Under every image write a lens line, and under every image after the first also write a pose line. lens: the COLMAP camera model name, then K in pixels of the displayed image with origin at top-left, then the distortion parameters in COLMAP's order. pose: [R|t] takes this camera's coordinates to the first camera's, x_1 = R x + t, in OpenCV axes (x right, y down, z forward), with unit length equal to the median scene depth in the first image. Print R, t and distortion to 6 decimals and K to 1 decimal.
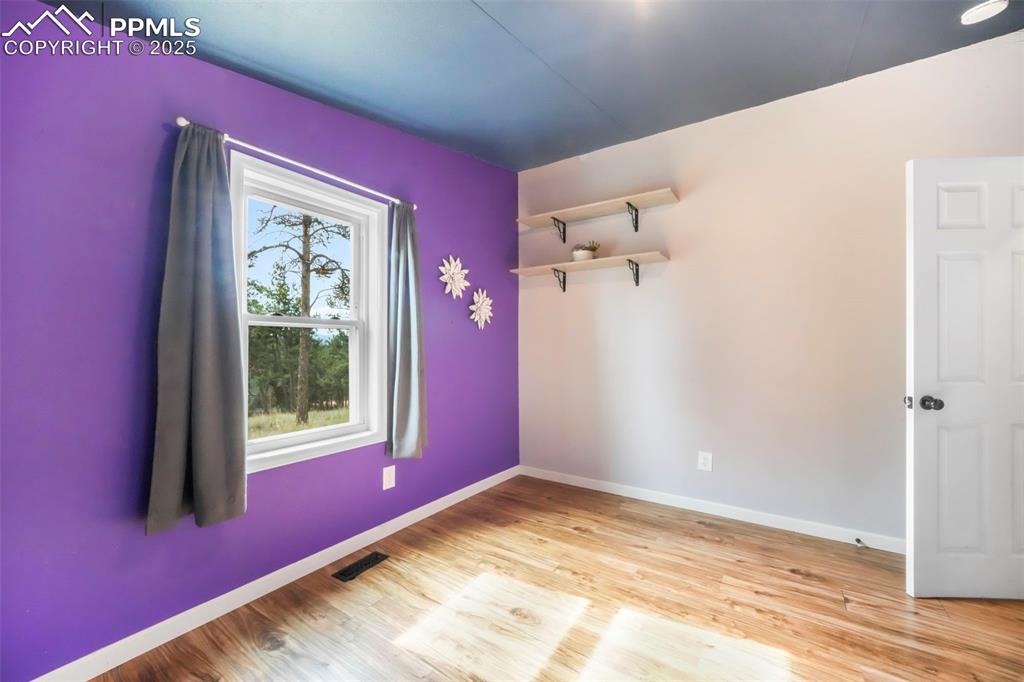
lens RADIAL K [[406.5, 0, 509.8], [0, 406.5, 340.7], [0, 0, 1]] dist [-0.003759, 0.002059]
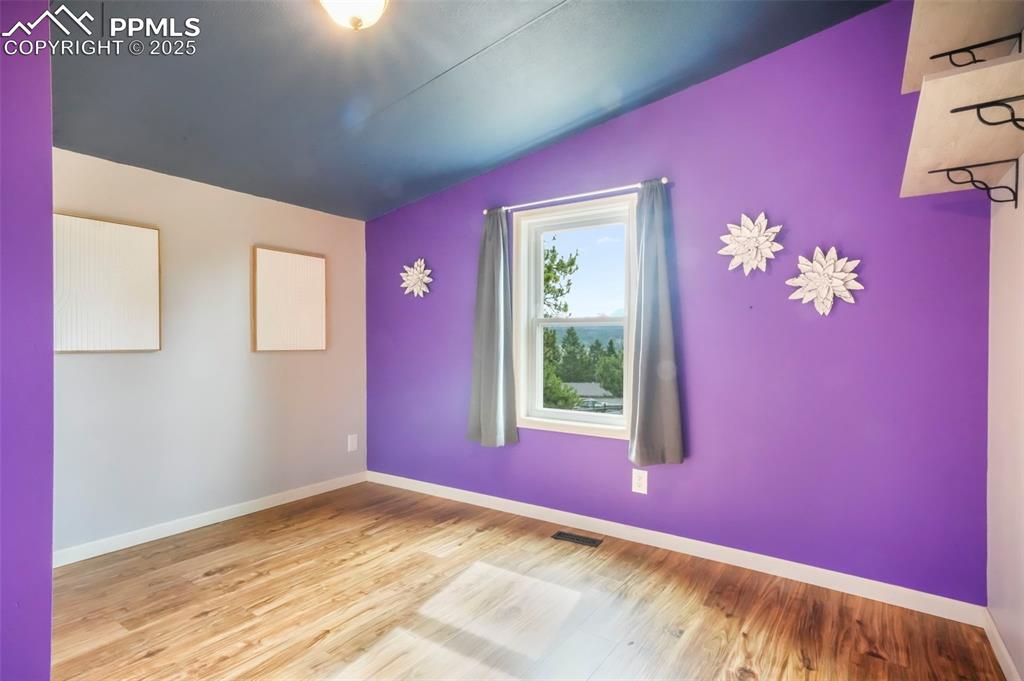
lens RADIAL K [[502.5, 0, 511.3], [0, 502.5, 343.8], [0, 0, 1]] dist [0.013519, -0.000026]
pose [[0.012561, -0.007100, -0.999896, 0.837437], [-0.003908, 0.999967, -0.007149, 0.027869], [0.999913, 0.003997, 0.012533, 0.668102]]
